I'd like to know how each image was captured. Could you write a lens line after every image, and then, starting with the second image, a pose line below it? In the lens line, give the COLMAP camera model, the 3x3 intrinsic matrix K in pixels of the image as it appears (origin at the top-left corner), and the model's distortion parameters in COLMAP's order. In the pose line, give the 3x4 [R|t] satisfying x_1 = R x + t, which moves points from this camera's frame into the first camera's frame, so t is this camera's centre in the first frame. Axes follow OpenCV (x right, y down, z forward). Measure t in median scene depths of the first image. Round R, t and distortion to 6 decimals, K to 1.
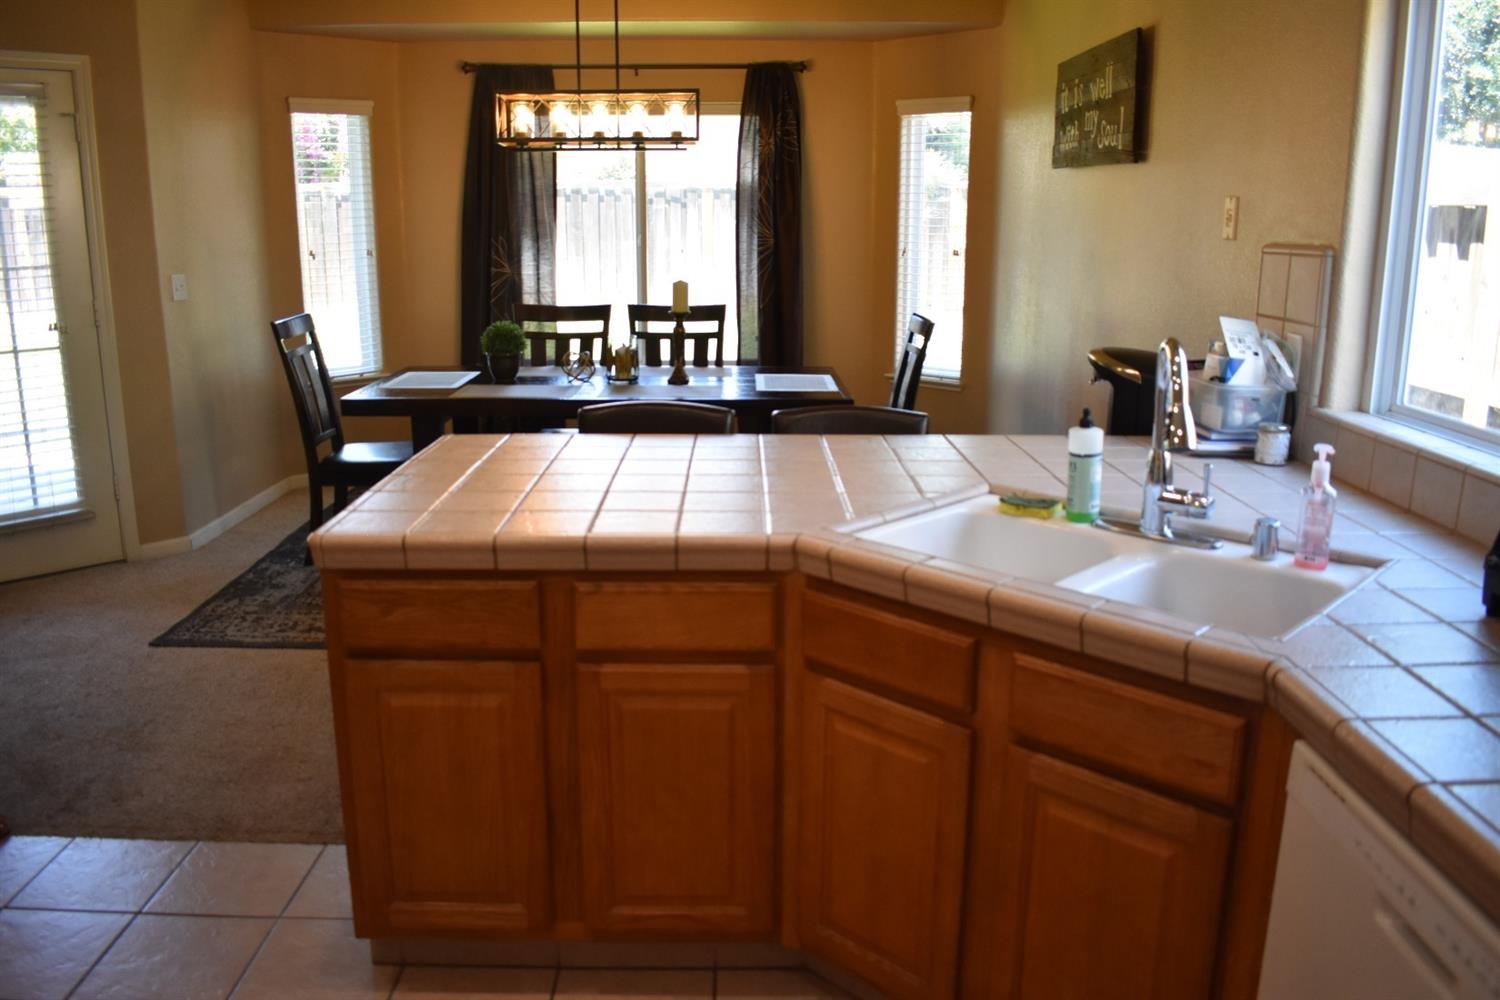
lens RADIAL K [[1166.2, 0, 750.0], [0, 1166.2, 500.0], [0, 0, 1]] dist [-0.117341, 0.002089]
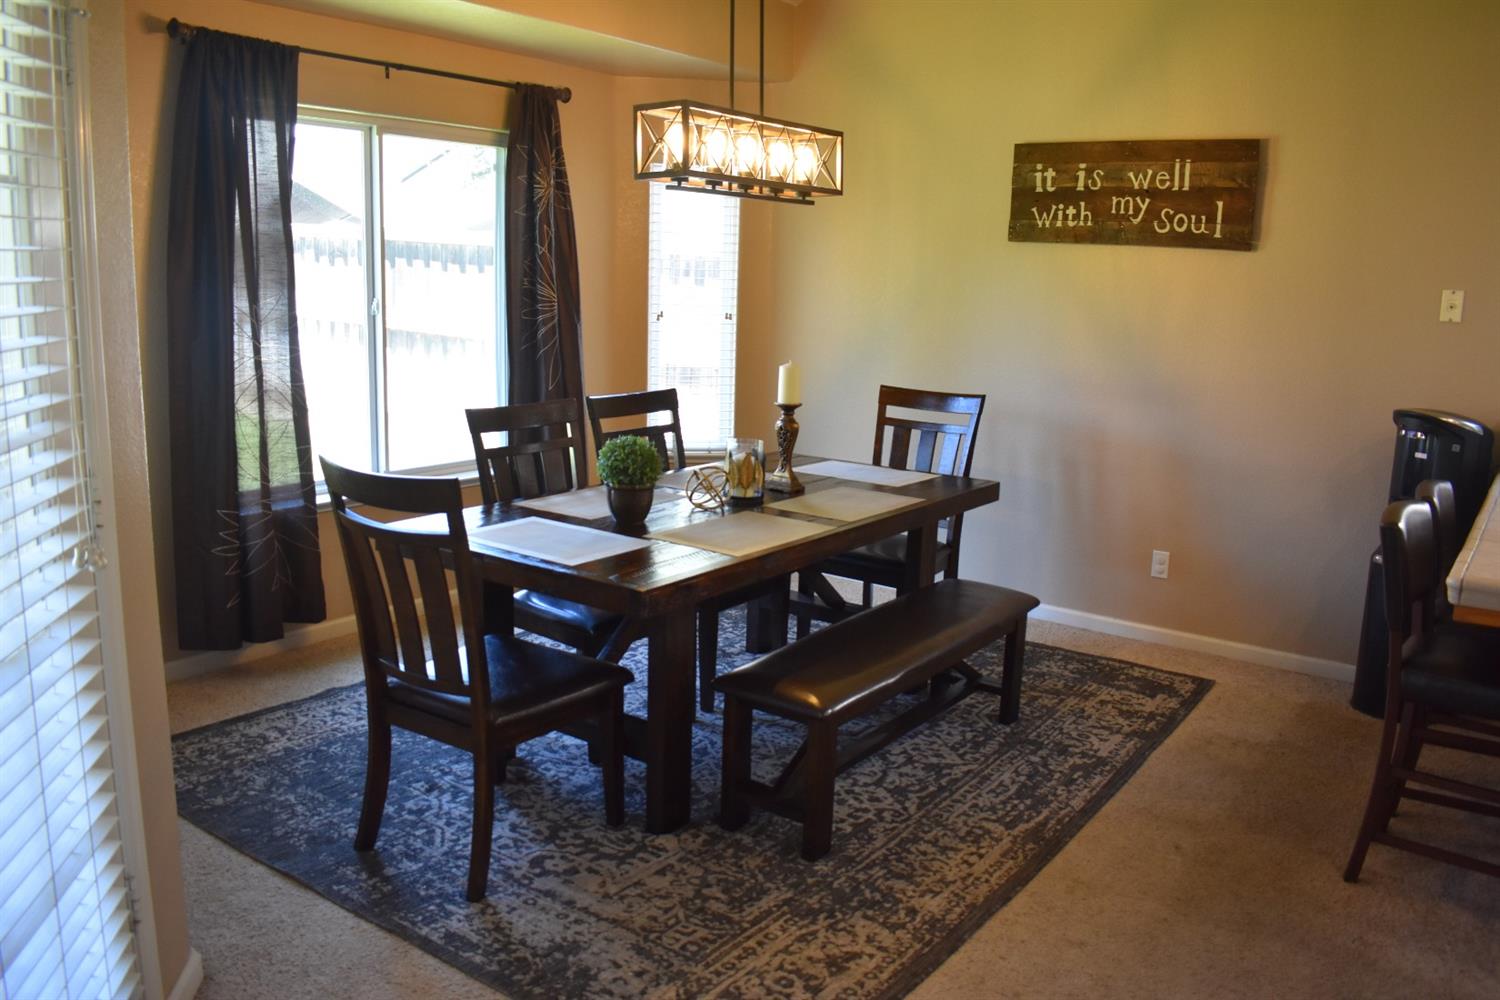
lens RADIAL K [[1166.2, 0, 750.0], [0, 1166.2, 500.0], [0, 0, 1]] dist [-0.117341, 0.002089]
pose [[0.596519, -0.139660, 0.790354, -0.727151], [0.165759, 0.984951, 0.048940, -0.141158], [-0.785295, 0.101815, 0.610692, 0.545328]]
